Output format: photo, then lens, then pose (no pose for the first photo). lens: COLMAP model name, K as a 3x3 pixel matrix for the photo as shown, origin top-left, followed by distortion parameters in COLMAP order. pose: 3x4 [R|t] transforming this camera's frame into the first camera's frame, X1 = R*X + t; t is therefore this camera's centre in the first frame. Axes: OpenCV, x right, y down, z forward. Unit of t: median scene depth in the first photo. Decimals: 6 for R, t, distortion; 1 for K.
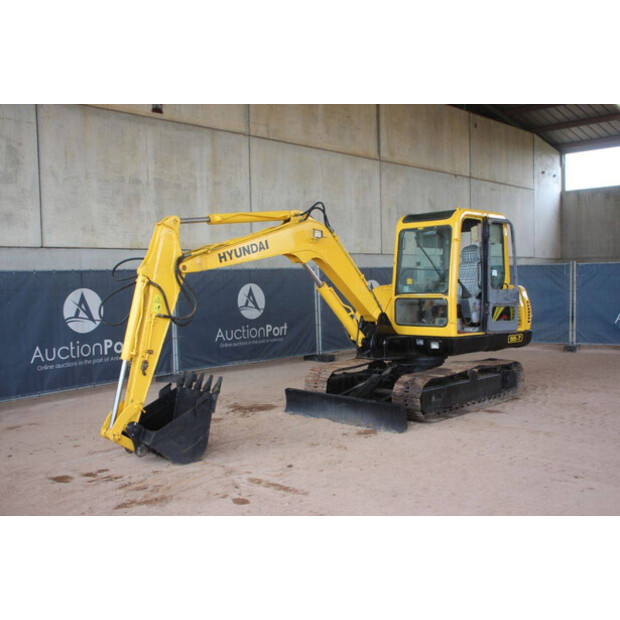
lens RADIAL K [[664.4, 0, 314.4], [0, 664.4, 309.2], [0, 0, 1]] dist [-0.099743, 0.252689]
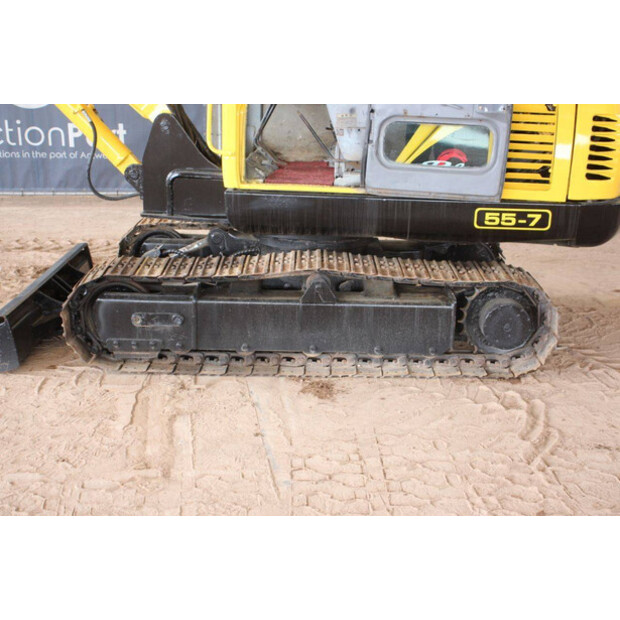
lens RADIAL K [[973.5, 0, 310.0], [0, 973.5, 310.0], [0, 0, 1]] dist [0.146072, 0.162919]
pose [[0.699988, 0.217391, -0.680263, 0.620035], [-0.058806, 0.966854, 0.248466, -0.034647], [0.711729, -0.133920, 0.689570, 0.567640]]
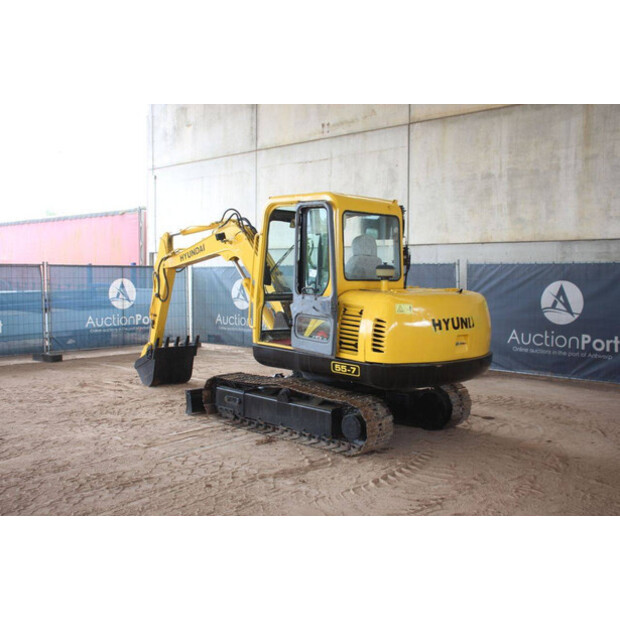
lens RADIAL K [[664.4, 0, 314.4], [0, 664.4, 309.2], [0, 0, 1]] dist [-0.099743, 0.252689]
pose [[0.013073, 0.074061, -0.997168, 1.021006], [-0.051563, 0.995976, 0.073297, -0.068440], [0.998584, 0.050459, 0.016840, 0.985573]]
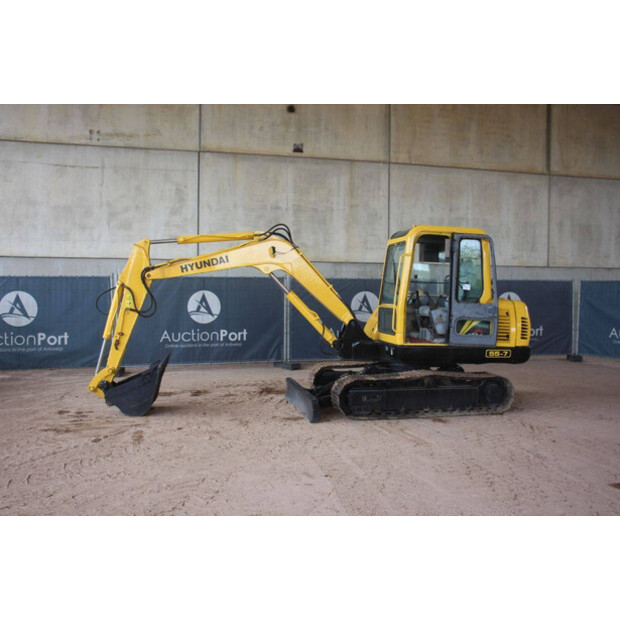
lens RADIAL K [[600.6, 0, 308.0], [0, 600.6, 311.1], [0, 0, 1]] dist [-0.130913, 0.205853]
pose [[0.835997, 0.048194, -0.546614, 0.567617], [-0.051790, 0.998619, 0.008837, -0.012670], [0.546285, 0.020921, 0.837338, 0.100430]]
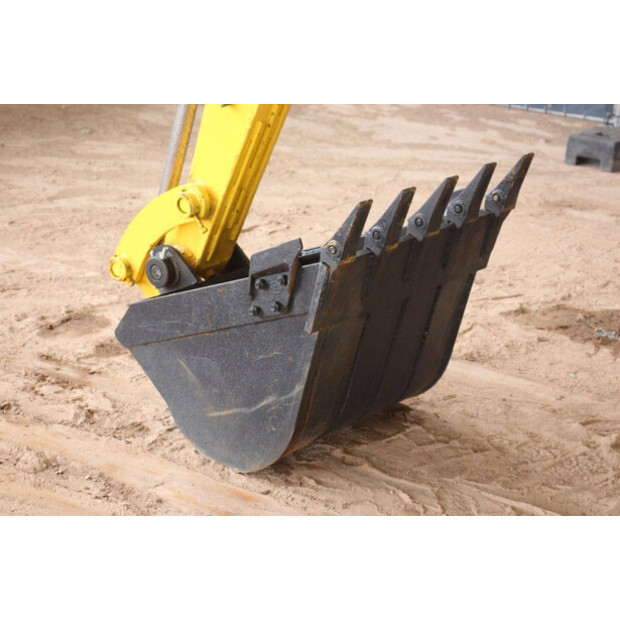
lens RADIAL K [[1472.9, 0, 310.0], [0, 1472.9, 310.0], [0, 0, 1]] dist [0.392506, 0.068540]
pose [[0.176424, 0.362975, -0.914945, 0.250734], [-0.107173, 0.931082, 0.348712, -0.029810], [0.978462, 0.036536, 0.203166, 0.648799]]
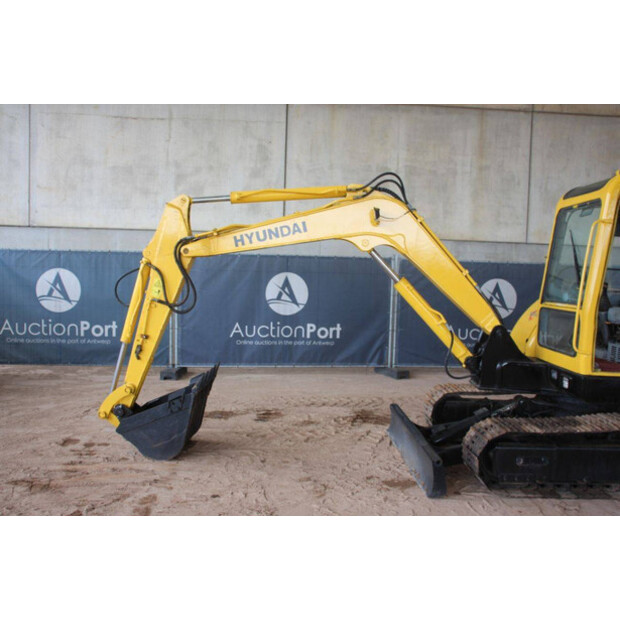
lens RADIAL K [[586.1, 0, 311.6], [0, 586.1, 308.7], [0, 0, 1]] dist [-0.137593, 0.194936]
pose [[0.728250, 0.089779, -0.679406, 0.359797], [-0.076903, 0.995826, 0.049160, -0.026322], [0.680983, 0.016447, 0.732114, 0.388158]]
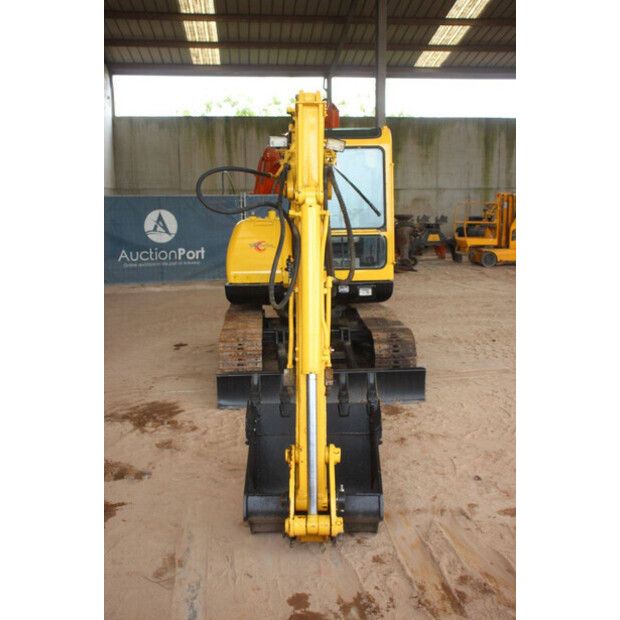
lens RADIAL K [[664.4, 0, 314.4], [0, 664.4, 309.2], [0, 0, 1]] dist [-0.099743, 0.252689]
pose [[0.656930, -0.105574, 0.746523, -0.462305], [0.029080, 0.992959, 0.114835, -0.020333], [-0.753390, -0.053730, 0.655375, 0.474661]]
